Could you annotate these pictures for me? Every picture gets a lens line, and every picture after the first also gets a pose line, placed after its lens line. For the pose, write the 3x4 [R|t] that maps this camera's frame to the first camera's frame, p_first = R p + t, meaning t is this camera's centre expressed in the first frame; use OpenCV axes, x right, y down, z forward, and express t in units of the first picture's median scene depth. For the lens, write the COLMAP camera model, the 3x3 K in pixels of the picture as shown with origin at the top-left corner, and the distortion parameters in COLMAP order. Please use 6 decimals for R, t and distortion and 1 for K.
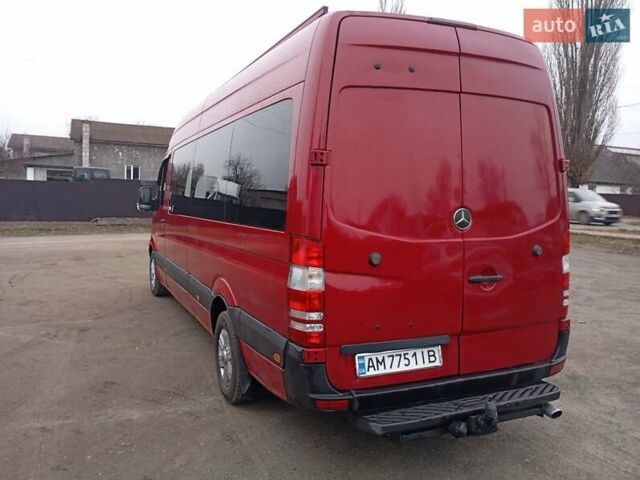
lens RADIAL K [[537.5, 0, 316.5], [0, 537.5, 239.5], [0, 0, 1]] dist [-0.009547, -0.012188]
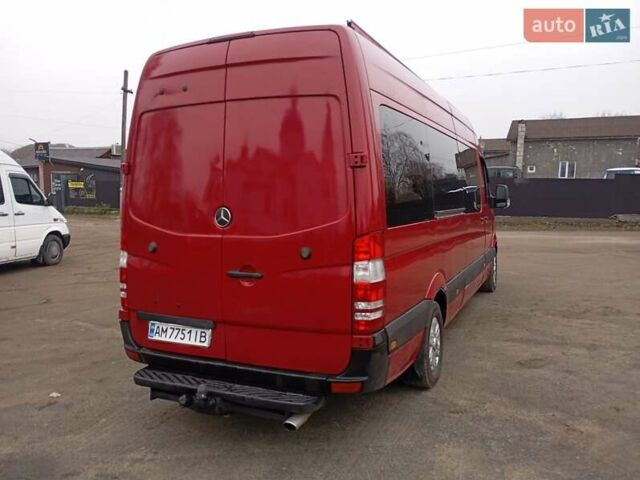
lens RADIAL K [[537.5, 0, 316.5], [0, 537.5, 239.5], [0, 0, 1]] dist [-0.009547, -0.012188]
pose [[0.649850, 0.044359, -0.758767, 1.213457], [-0.041239, 0.998883, 0.023077, -0.025649], [0.758943, 0.016294, 0.650953, 0.430505]]
